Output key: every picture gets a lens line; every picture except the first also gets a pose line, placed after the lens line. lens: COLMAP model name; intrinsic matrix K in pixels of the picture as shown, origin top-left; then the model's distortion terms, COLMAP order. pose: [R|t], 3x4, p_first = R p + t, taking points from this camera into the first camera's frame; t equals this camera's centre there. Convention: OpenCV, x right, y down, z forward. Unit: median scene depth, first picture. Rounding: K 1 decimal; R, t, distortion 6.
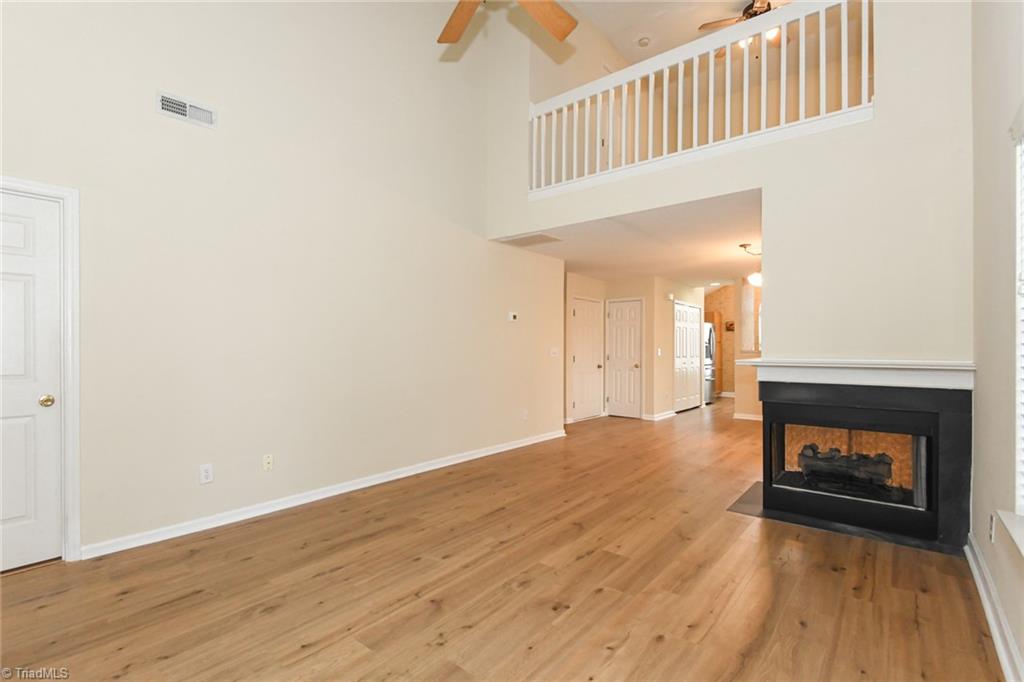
lens RADIAL K [[471.3, 0, 514.4], [0, 471.3, 348.5], [0, 0, 1]] dist [0.014965, -0.009774]
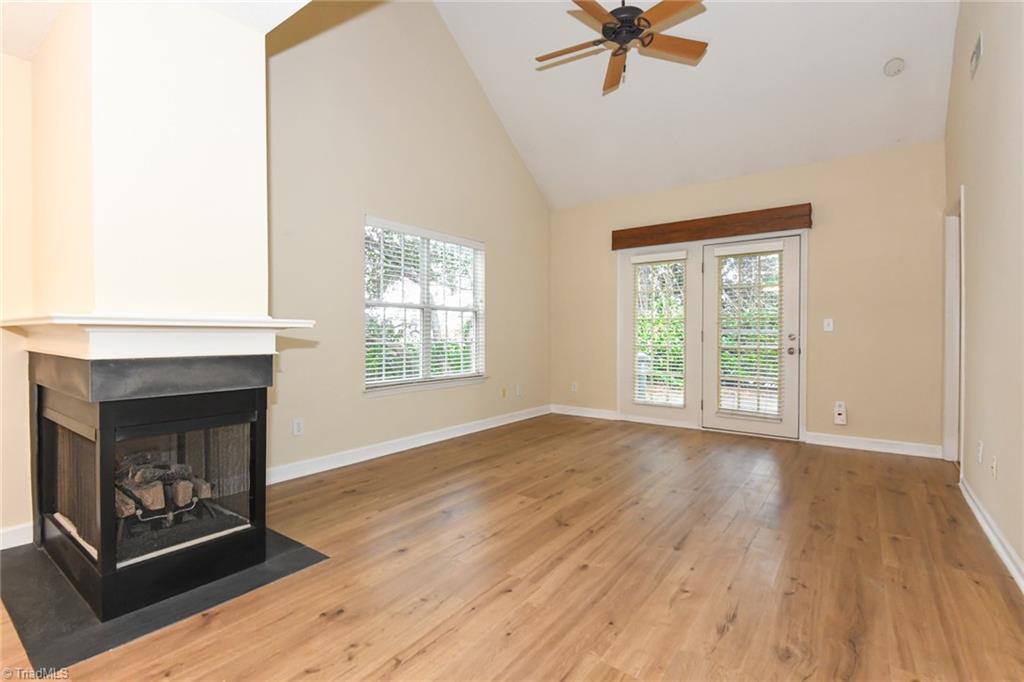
lens RADIAL K [[471.3, 0, 515.4], [0, 471.3, 337.6], [0, 0, 1]] dist [0.014965, -0.009774]
pose [[-0.998701, -0.001285, -0.050941, 0.221971], [-0.001920, 0.999921, 0.012423, 0.035276], [0.050921, 0.012504, -0.998624, 1.557742]]
